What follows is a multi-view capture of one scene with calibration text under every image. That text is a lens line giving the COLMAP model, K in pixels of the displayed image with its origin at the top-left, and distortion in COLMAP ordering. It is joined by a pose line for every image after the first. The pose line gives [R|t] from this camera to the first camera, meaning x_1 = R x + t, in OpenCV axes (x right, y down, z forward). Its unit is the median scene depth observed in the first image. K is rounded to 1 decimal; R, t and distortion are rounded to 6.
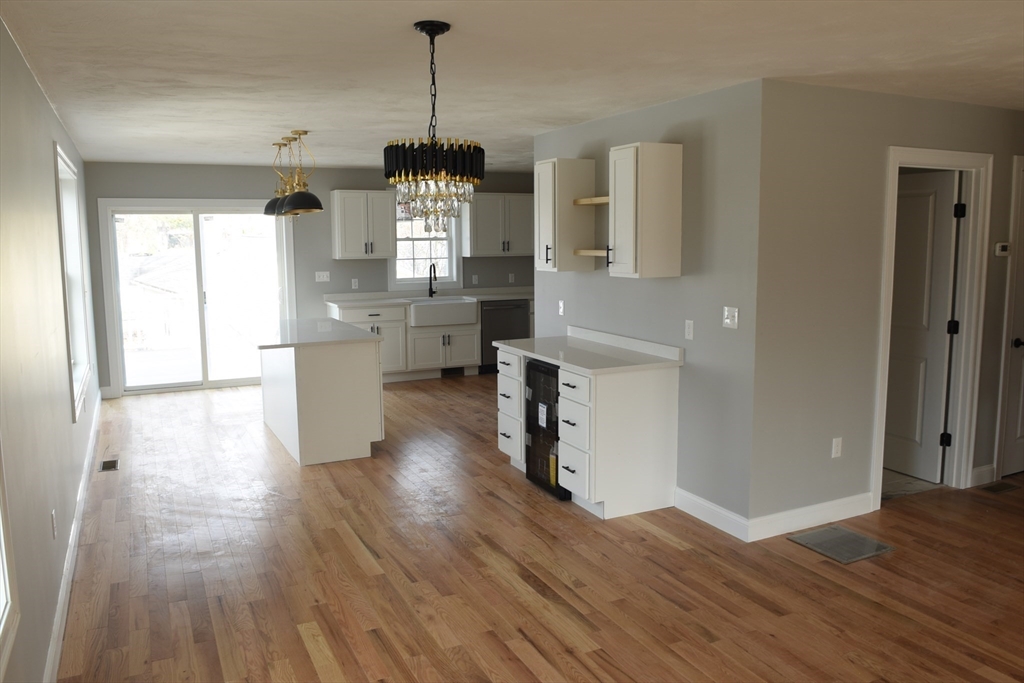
lens RADIAL K [[781.9, 0, 512.8], [0, 781.9, 342.7], [0, 0, 1]] dist [0.004689, -0.002278]
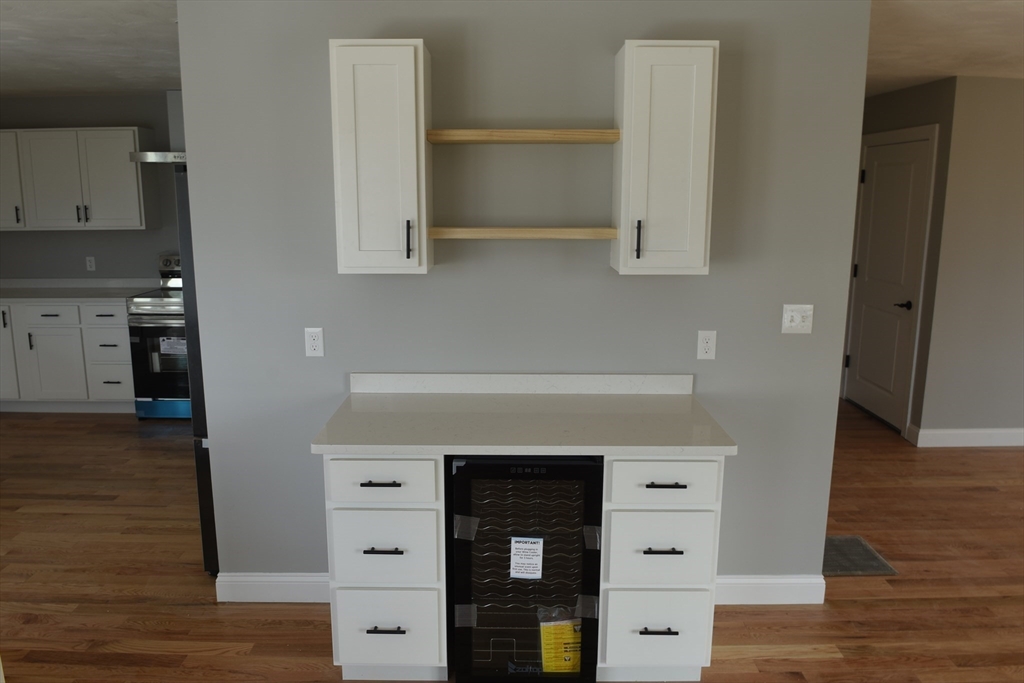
lens RADIAL K [[763.1, 0, 512.0], [0, 763.1, 335.1], [0, 0, 1]] dist [-0.036533, -0.014763]
pose [[0.428123, -0.155068, 0.890317, -0.450872], [0.114966, 0.986510, 0.116539, -0.127904], [-0.896378, 0.052464, 0.440175, 0.926079]]
